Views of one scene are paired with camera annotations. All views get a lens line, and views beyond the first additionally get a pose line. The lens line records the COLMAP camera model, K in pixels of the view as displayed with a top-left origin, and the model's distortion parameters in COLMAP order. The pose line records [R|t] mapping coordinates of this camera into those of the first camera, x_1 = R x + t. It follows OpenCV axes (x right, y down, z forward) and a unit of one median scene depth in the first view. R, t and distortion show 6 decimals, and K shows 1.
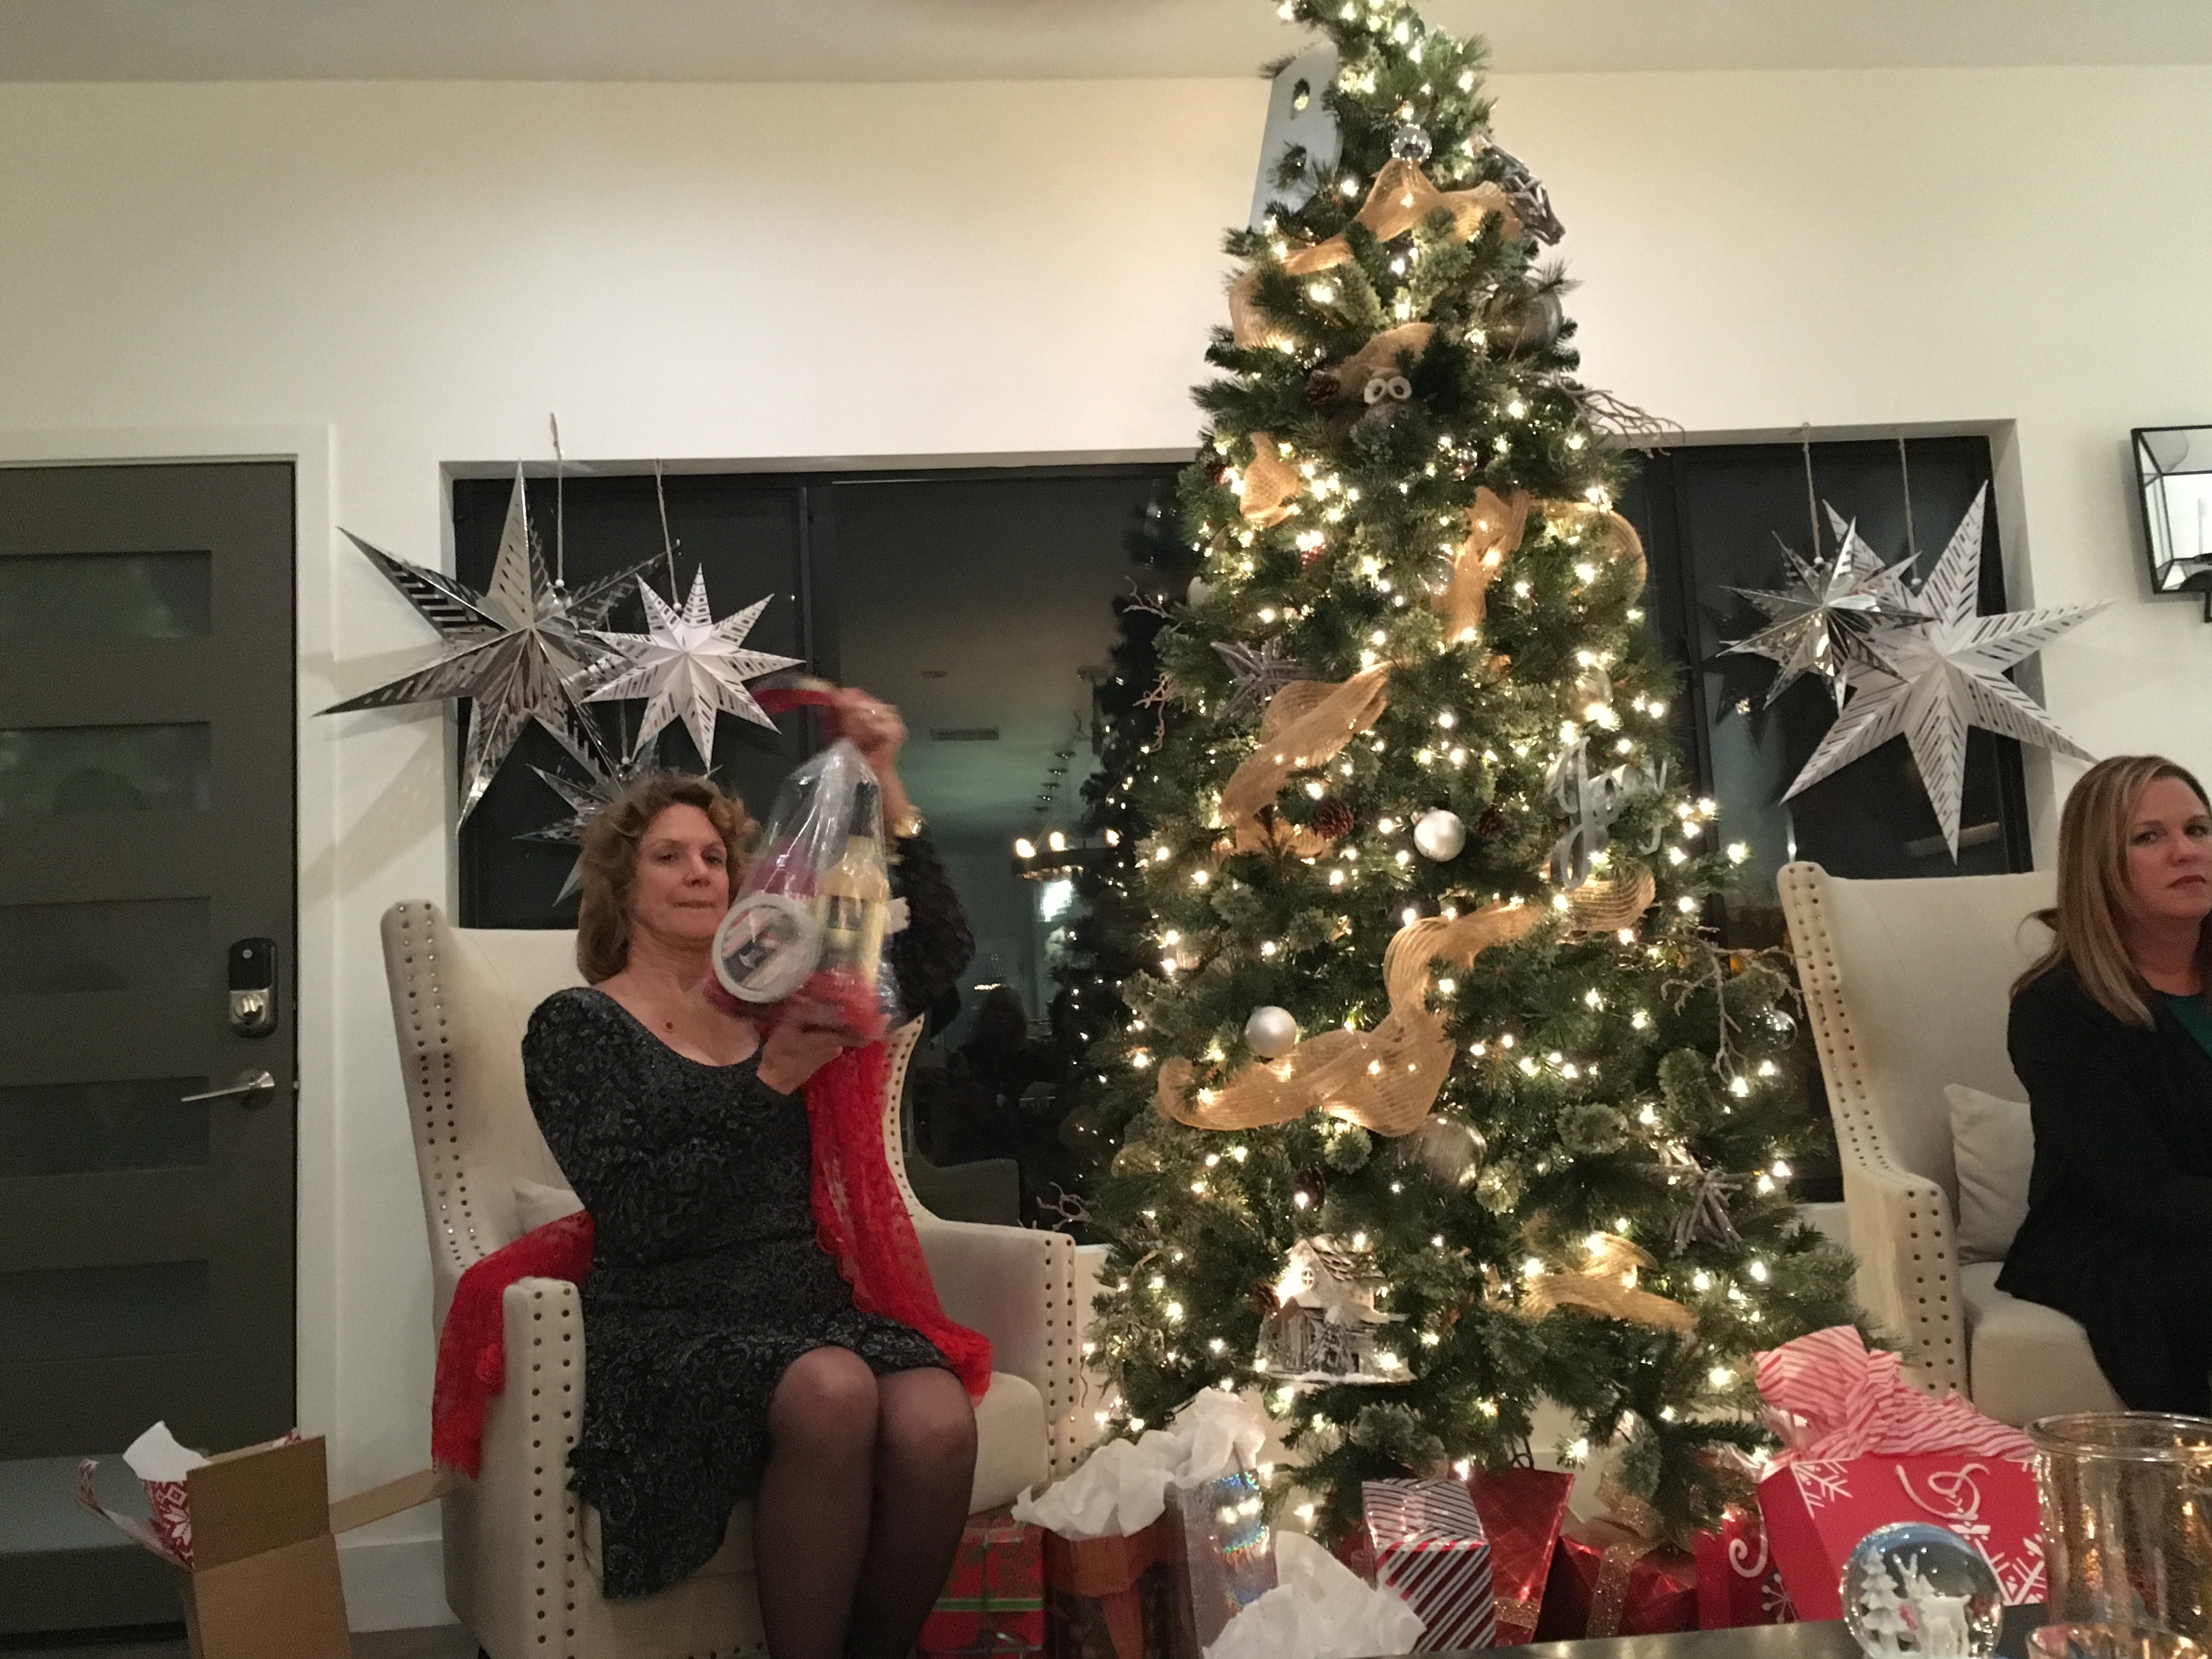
lens RADIAL K [[1921.6, 0, 1103.5], [0, 1921.6, 831.4], [0, 0, 1]] dist [0.080900, -0.102023]
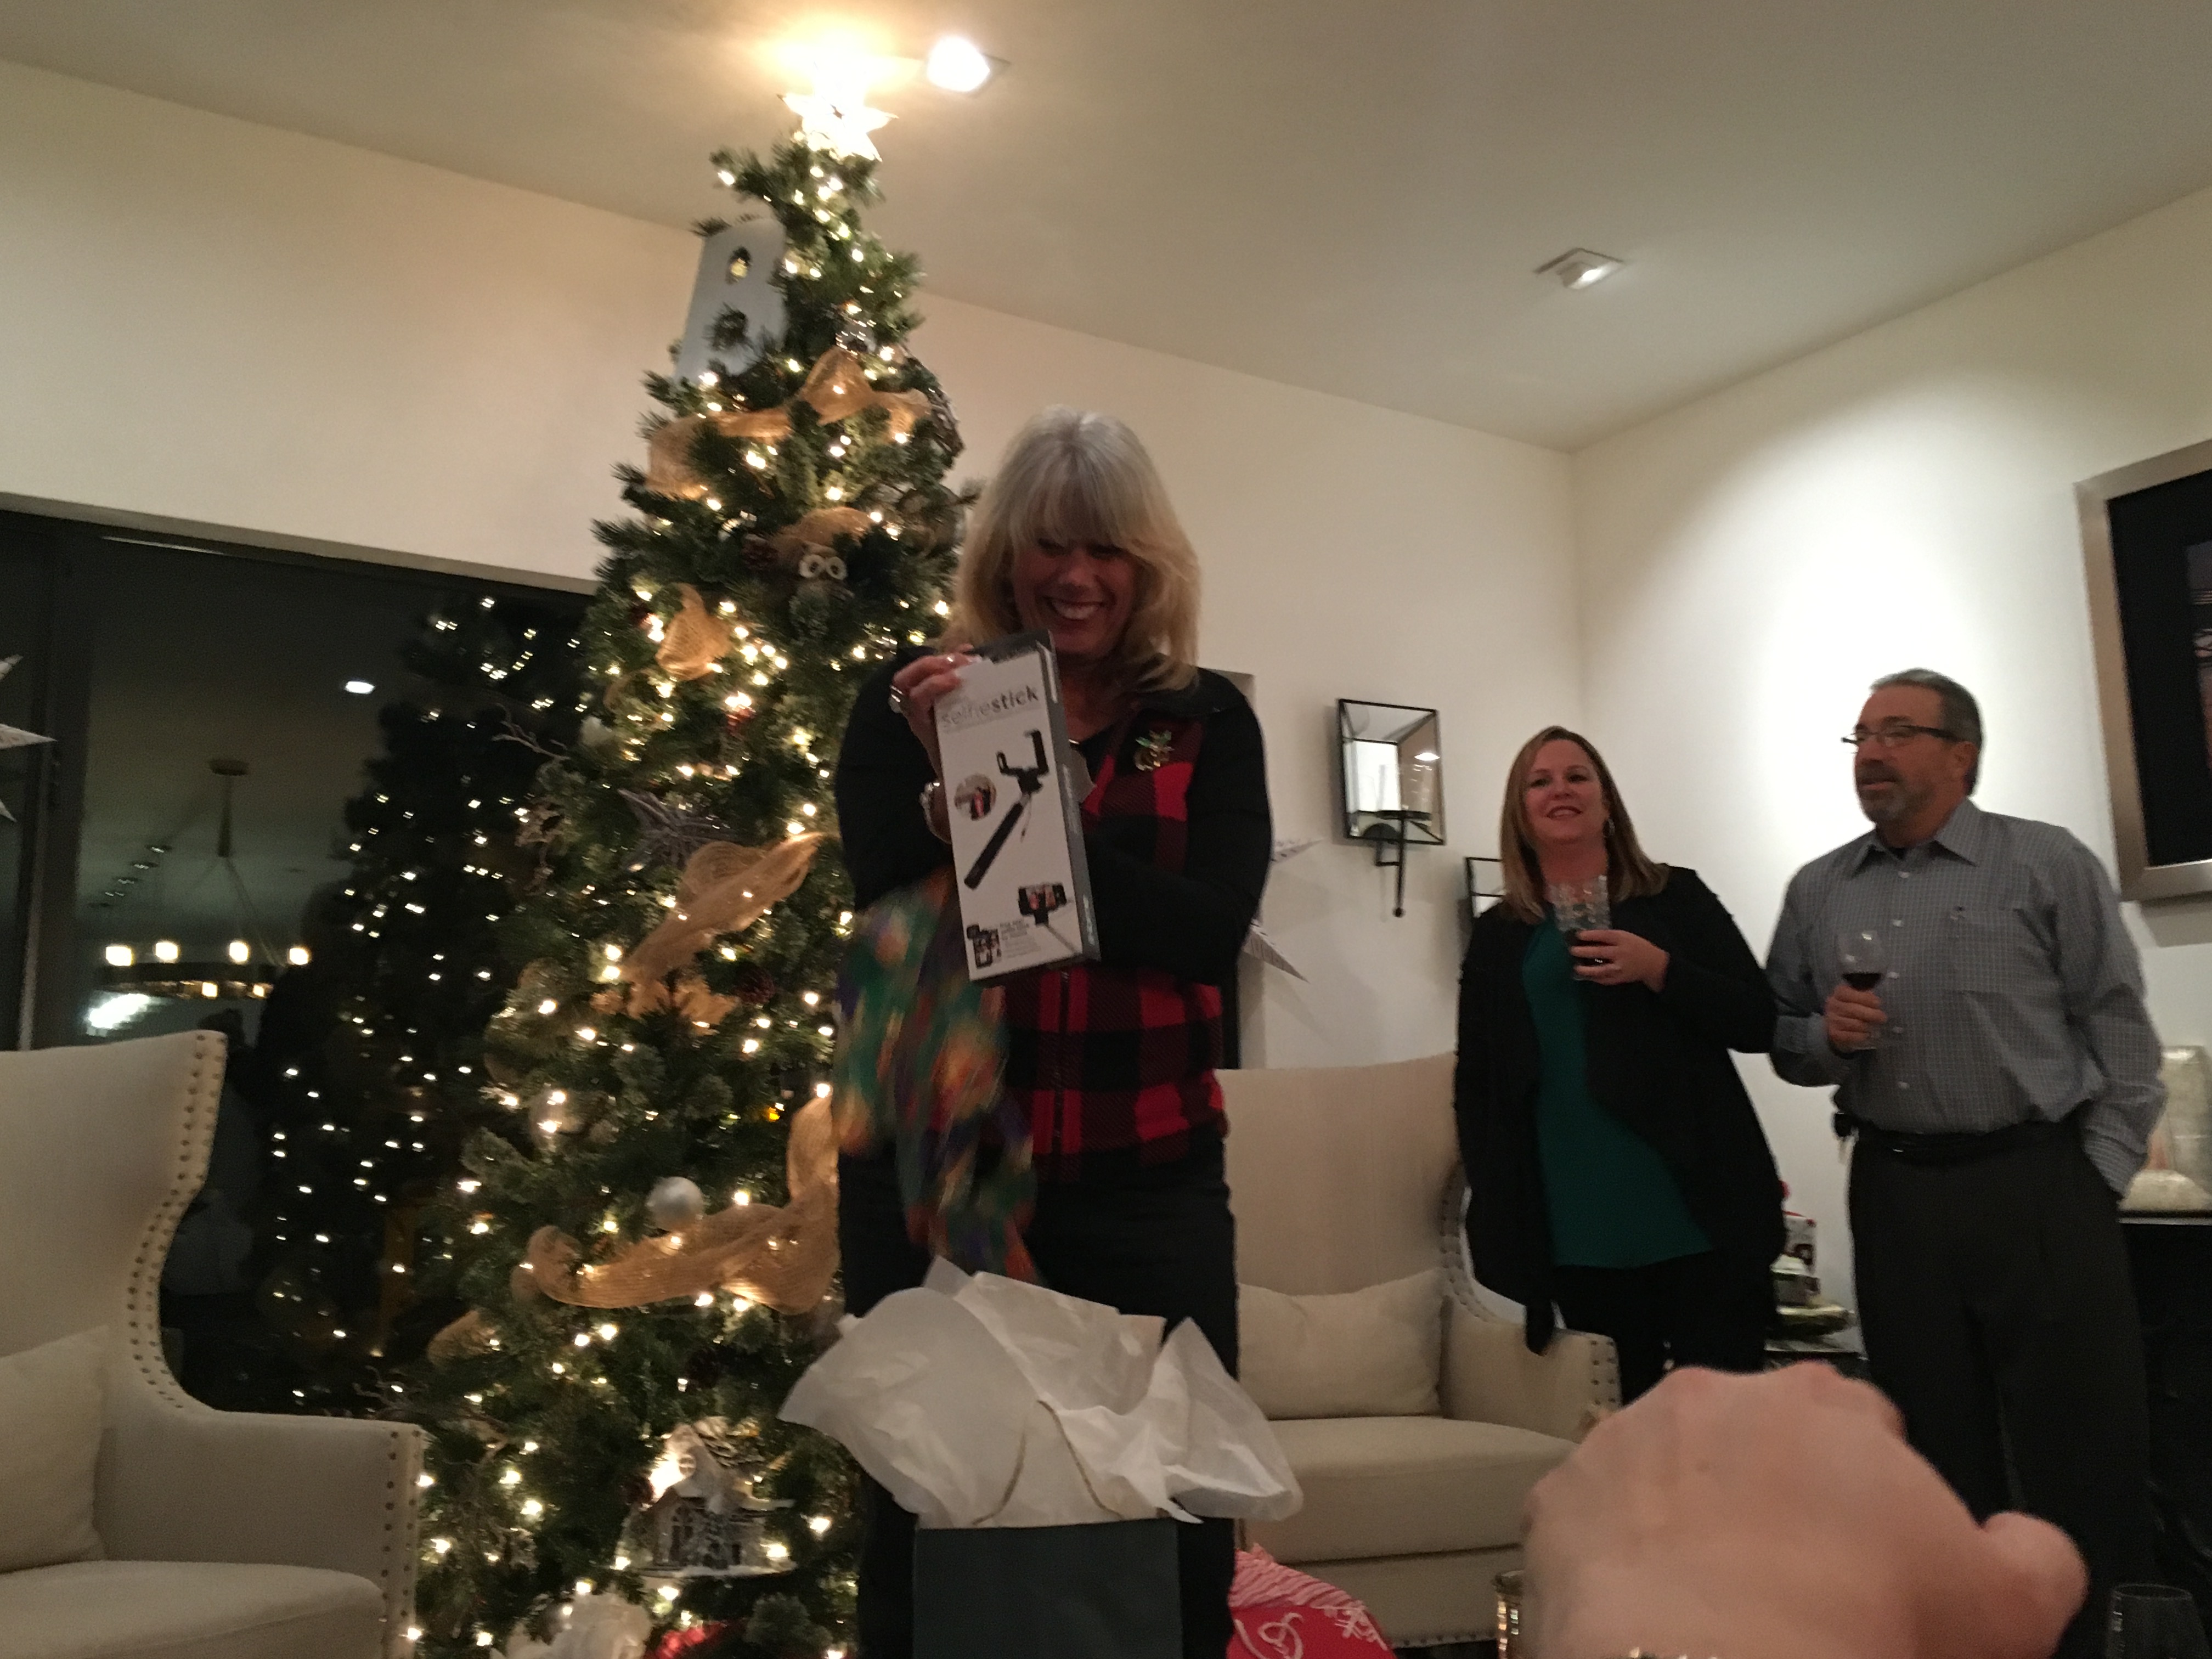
lens RADIAL K [[1921.6, 0, 1104.0], [0, 1921.6, 834.4], [0, 0, 1]] dist [0.080900, -0.102023]
pose [[0.885641, 0.112190, 0.450614, -0.163846], [-0.080036, 0.992733, -0.089858, -0.008755], [-0.457421, 0.043517, 0.888185, 0.032743]]
